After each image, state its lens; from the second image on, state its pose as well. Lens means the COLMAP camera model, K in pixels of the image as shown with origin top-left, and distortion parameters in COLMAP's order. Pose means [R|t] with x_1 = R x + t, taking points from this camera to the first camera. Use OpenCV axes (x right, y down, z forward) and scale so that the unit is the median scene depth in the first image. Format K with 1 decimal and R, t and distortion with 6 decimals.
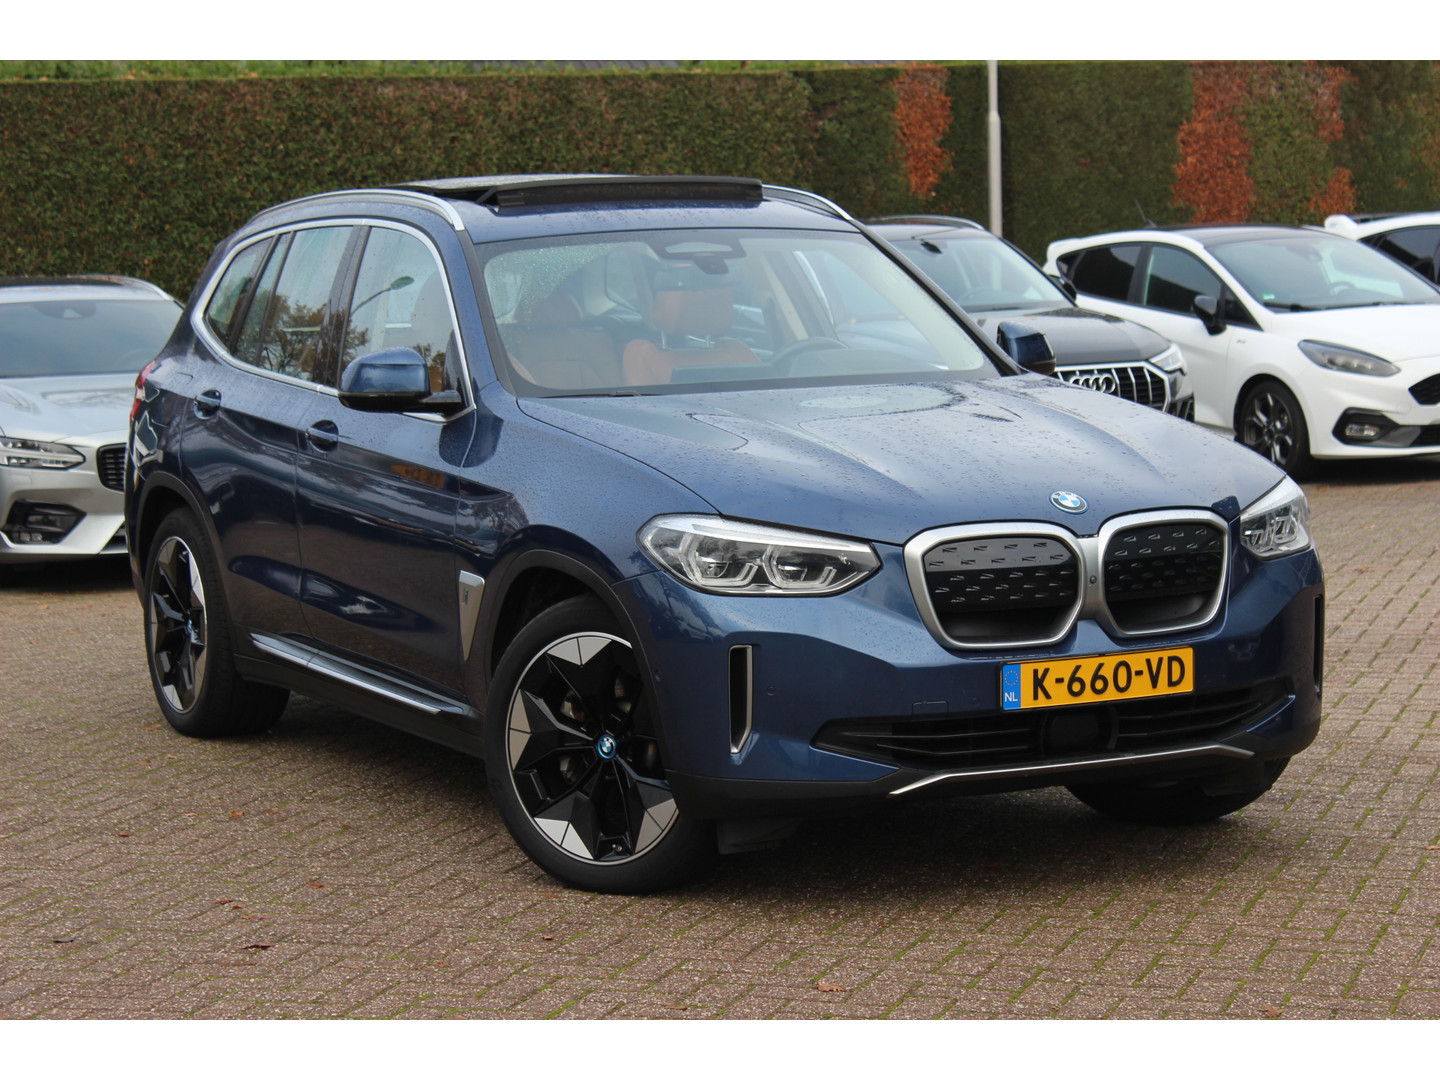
lens RADIAL K [[3572.9, 0, 719.8], [0, 3572.9, 546.3], [0, 0, 1]] dist [0.091091, 0.000000]
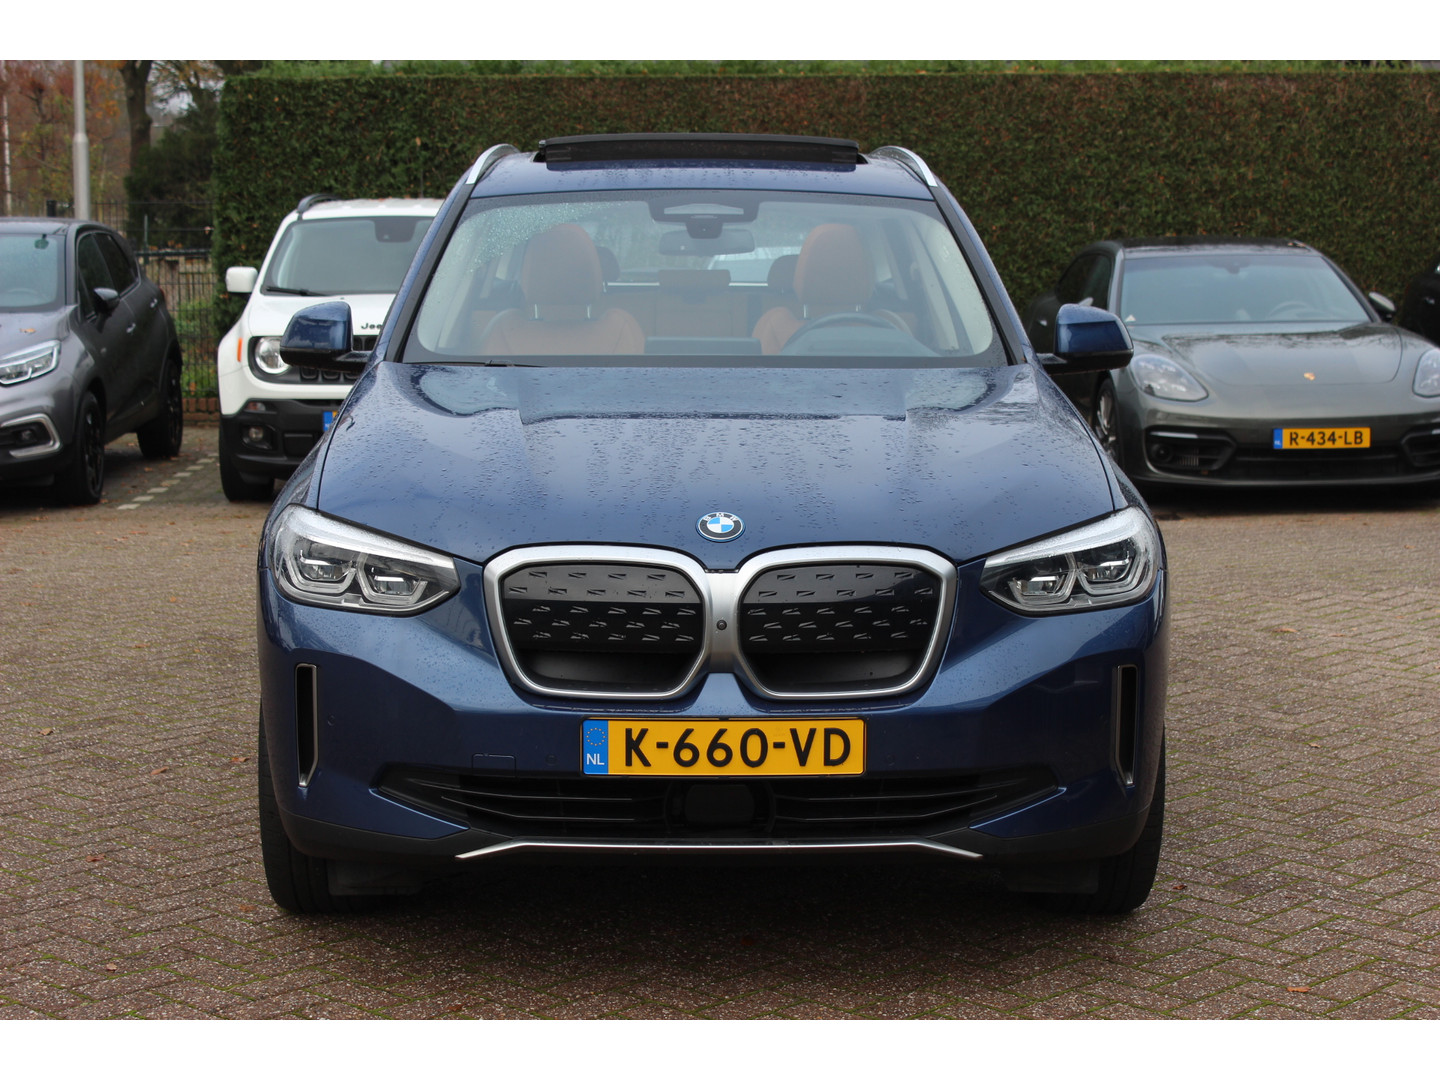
lens RADIAL K [[2617.8, 0, 720.4], [0, 2617.8, 528.2], [0, 0, 1]] dist [0.013725, 0.000000]
pose [[0.897869, 0.081326, -0.432687, 0.218902], [-0.067305, 0.996594, 0.047653, -0.024887], [0.435089, -0.013664, 0.900284, 0.285476]]
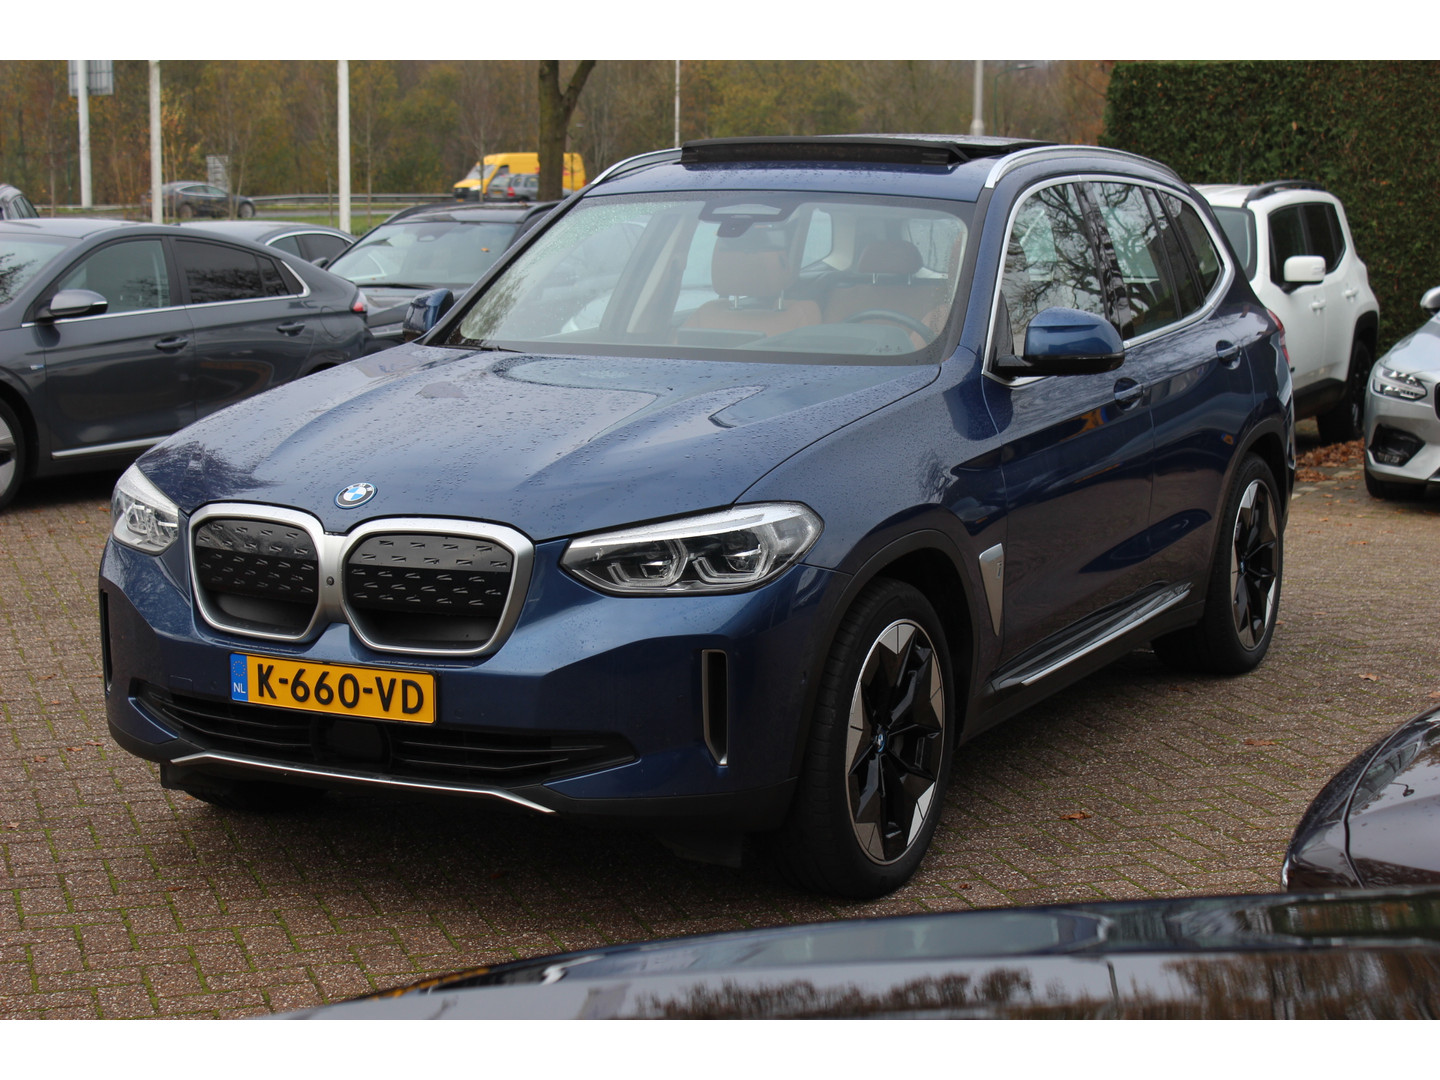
lens RADIAL K [[2686.0, 0, 722.0], [0, 2686.0, 542.0], [0, 0, 1]] dist [-0.017360, 0.000000]
pose [[0.576999, 0.138543, -0.804909, 0.438719], [-0.097384, 0.990148, 0.100616, -0.048935], [0.810918, 0.020330, 0.584806, 0.413410]]
